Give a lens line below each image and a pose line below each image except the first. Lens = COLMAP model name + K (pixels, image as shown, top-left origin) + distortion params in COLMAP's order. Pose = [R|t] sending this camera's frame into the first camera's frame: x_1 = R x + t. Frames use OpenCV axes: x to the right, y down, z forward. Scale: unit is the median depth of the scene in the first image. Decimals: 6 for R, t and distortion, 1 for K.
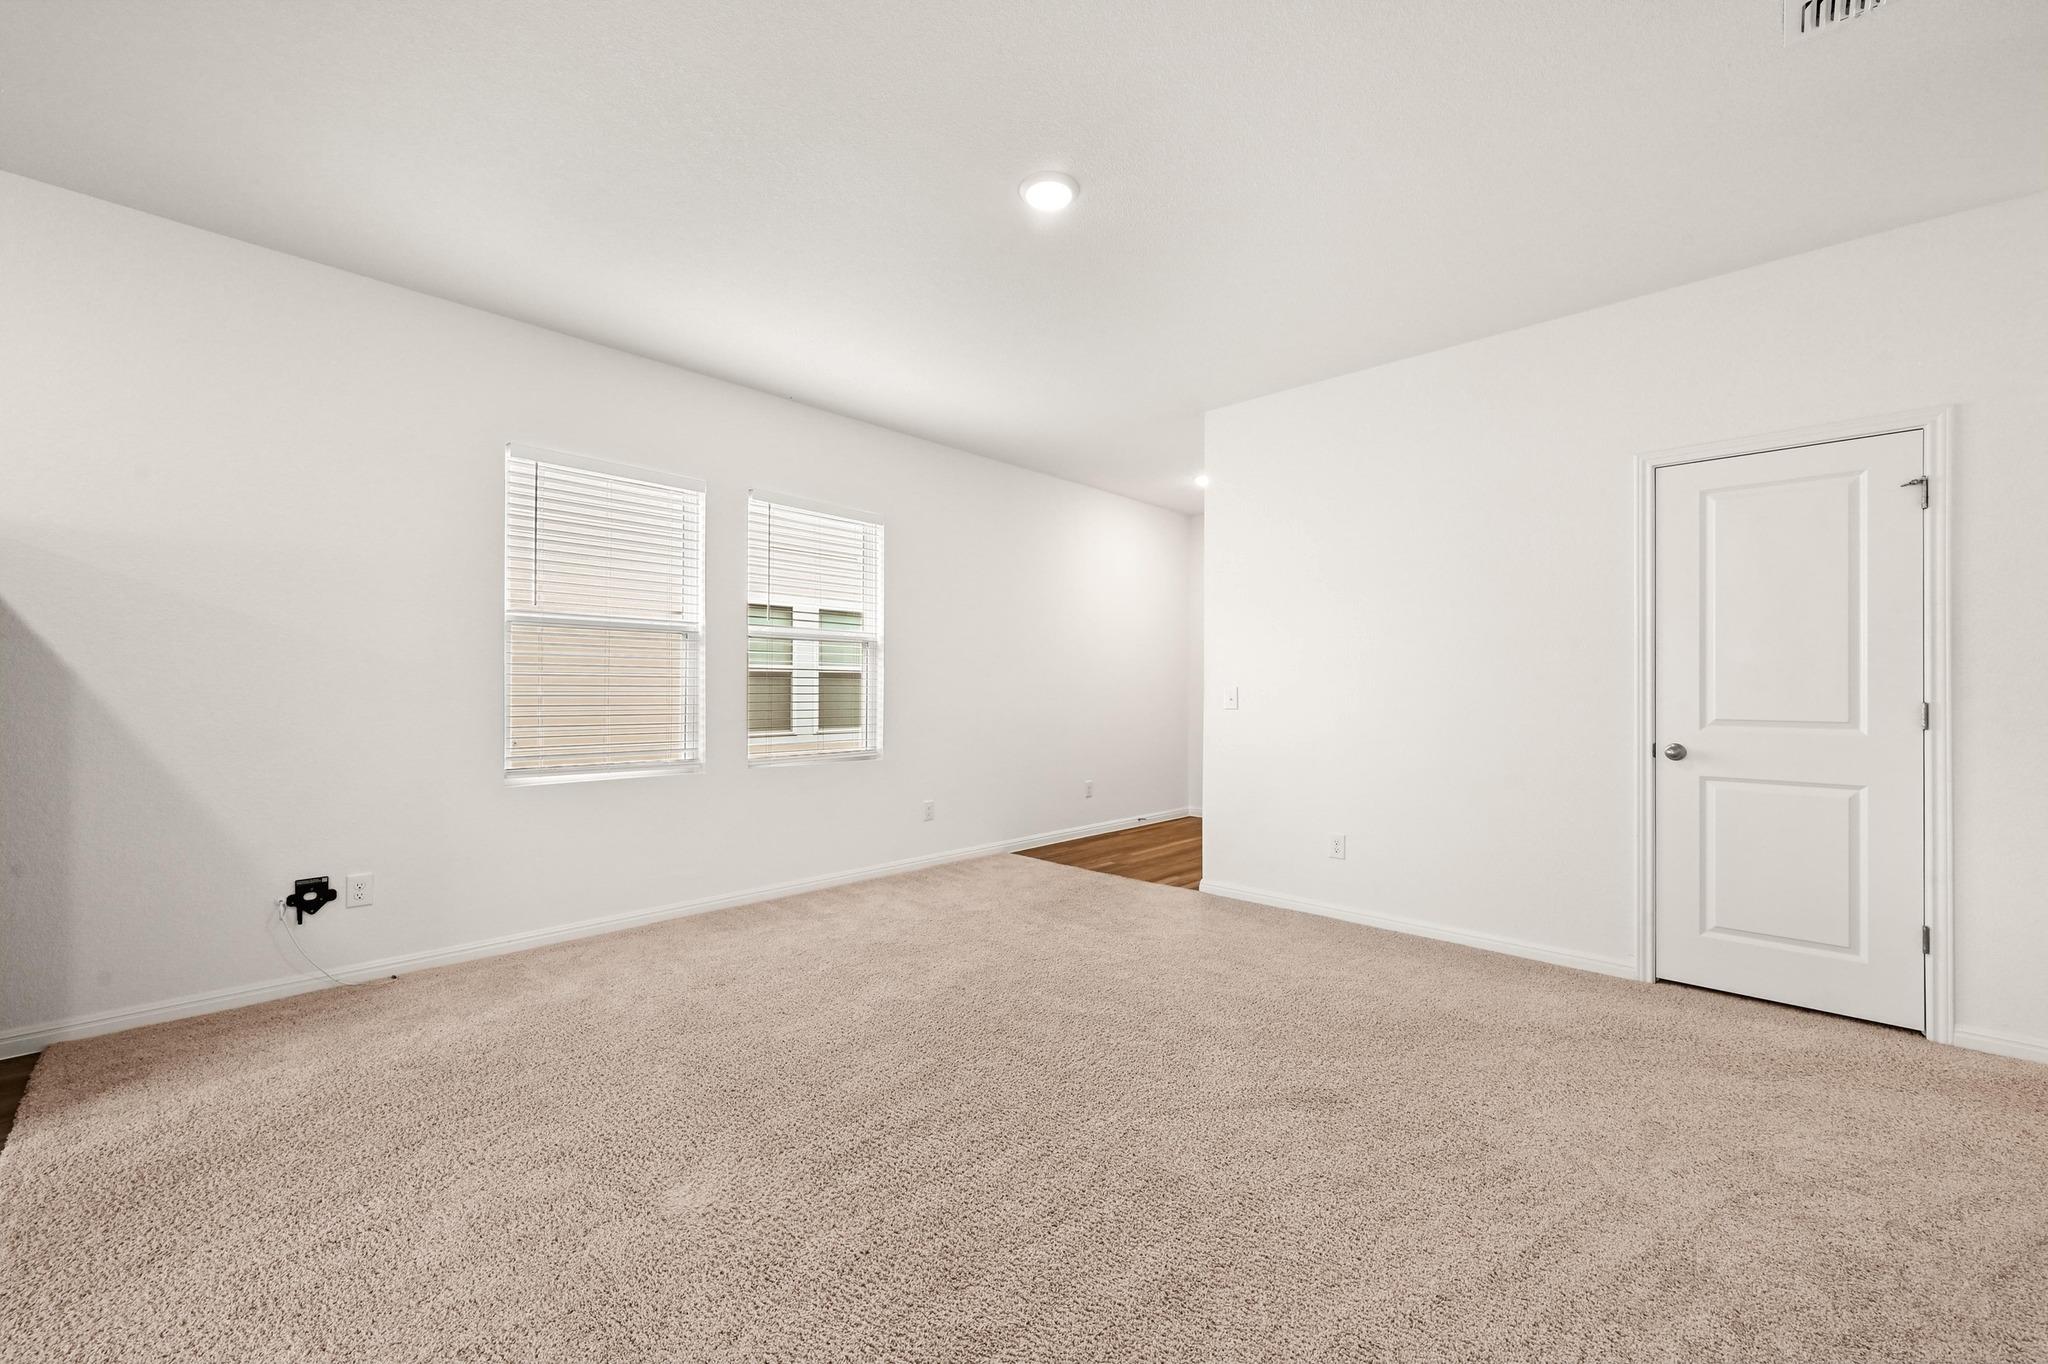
lens RADIAL K [[802.0, 0, 1025.3], [0, 802.0, 688.2], [0, 0, 1]] dist [-0.009702, -0.000429]
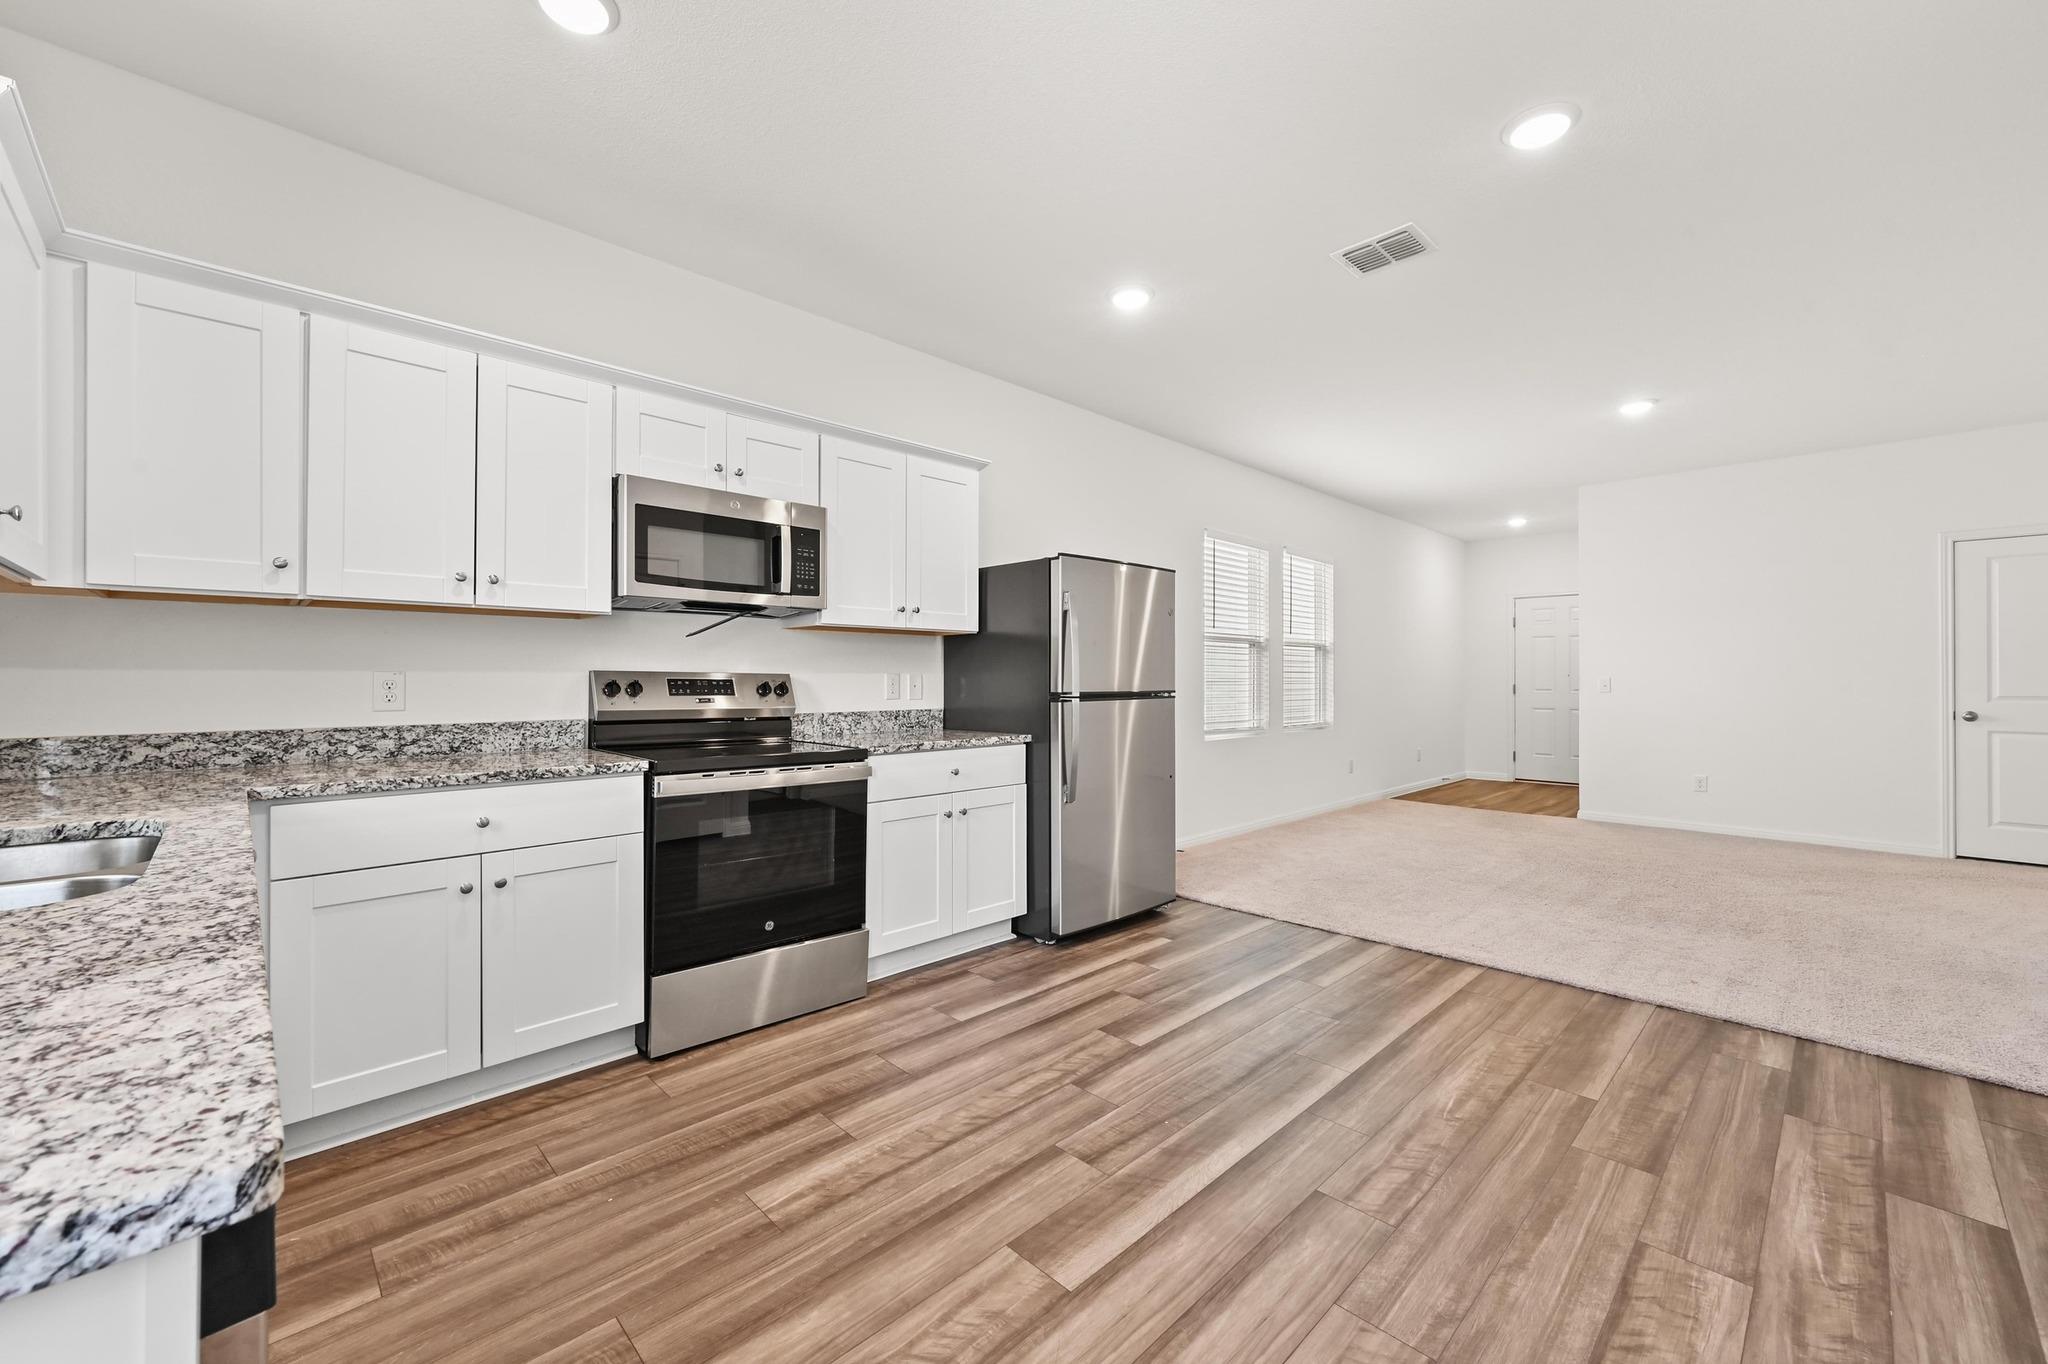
lens RADIAL K [[802.0, 0, 1022.5], [0, 802.0, 677.8], [0, 0, 1]] dist [-0.009702, -0.000429]
pose [[0.998698, -0.004984, -0.050779, -1.029786], [0.005055, 0.999986, 0.001255, -0.010952], [0.050772, -0.001510, 0.998709, -0.708889]]
